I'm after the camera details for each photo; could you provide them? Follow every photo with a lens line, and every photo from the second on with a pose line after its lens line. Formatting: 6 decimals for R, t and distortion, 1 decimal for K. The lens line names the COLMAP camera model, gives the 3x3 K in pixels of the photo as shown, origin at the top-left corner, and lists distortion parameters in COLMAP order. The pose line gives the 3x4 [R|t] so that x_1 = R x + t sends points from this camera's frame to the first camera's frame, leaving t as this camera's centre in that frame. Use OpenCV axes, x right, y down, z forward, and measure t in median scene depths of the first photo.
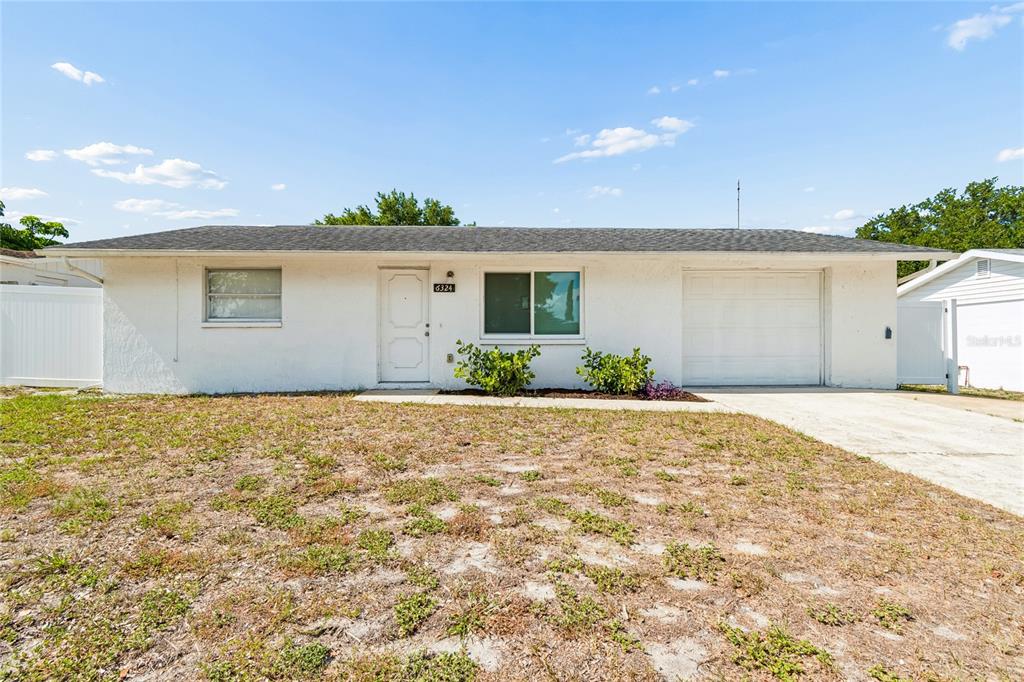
lens RADIAL K [[454.5, 0, 502.3], [0, 454.5, 345.4], [0, 0, 1]] dist [0.001954, 0.000864]
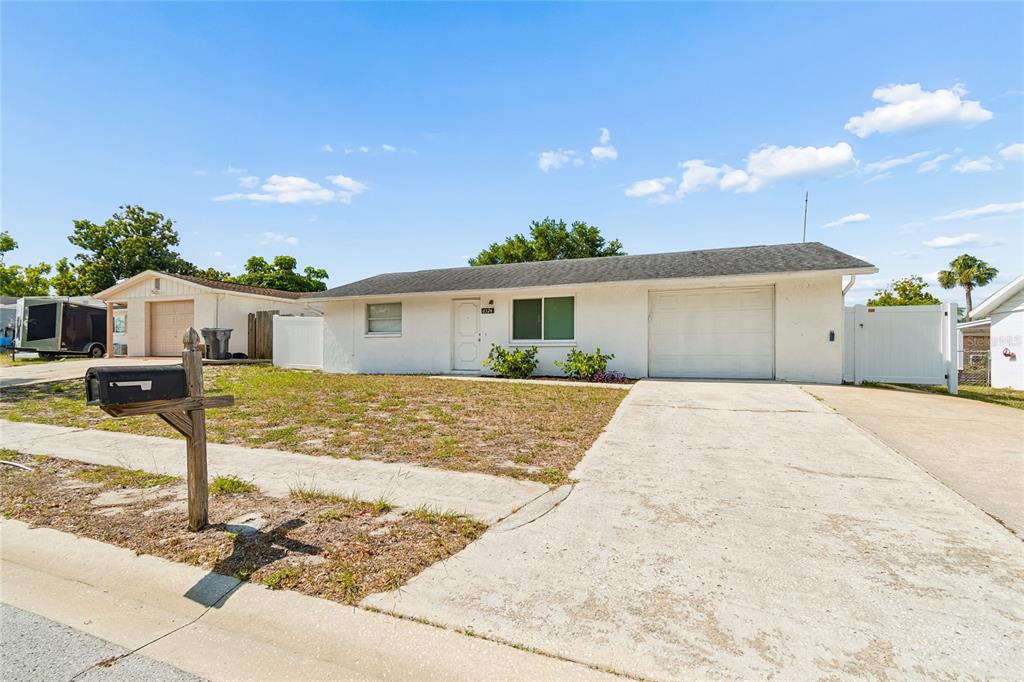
lens RADIAL K [[455.4, 0, 512.0], [0, 455.4, 341.0], [0, 0, 1]] dist [0.000850, 0.000221]
pose [[0.921400, -0.007288, -0.388547, 0.558875], [-0.003327, 0.999640, -0.026640, 0.020187], [0.388601, 0.025839, 0.921044, -0.419692]]
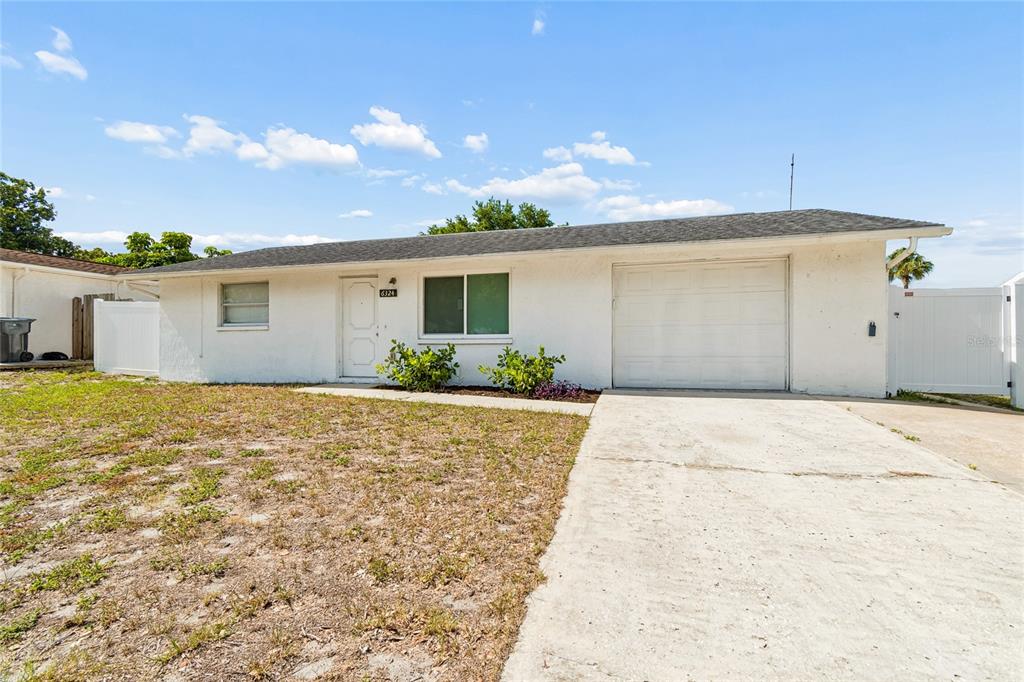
lens RADIAL K [[455.7, 0, 508.9], [0, 455.7, 338.5], [0, 0, 1]] dist [0.001308, -0.000152]
pose [[0.955609, -0.004806, -0.294600, 0.477689], [0.000398, 0.999887, -0.015021, 0.001530], [0.294639, 0.014237, 0.955503, 0.021218]]
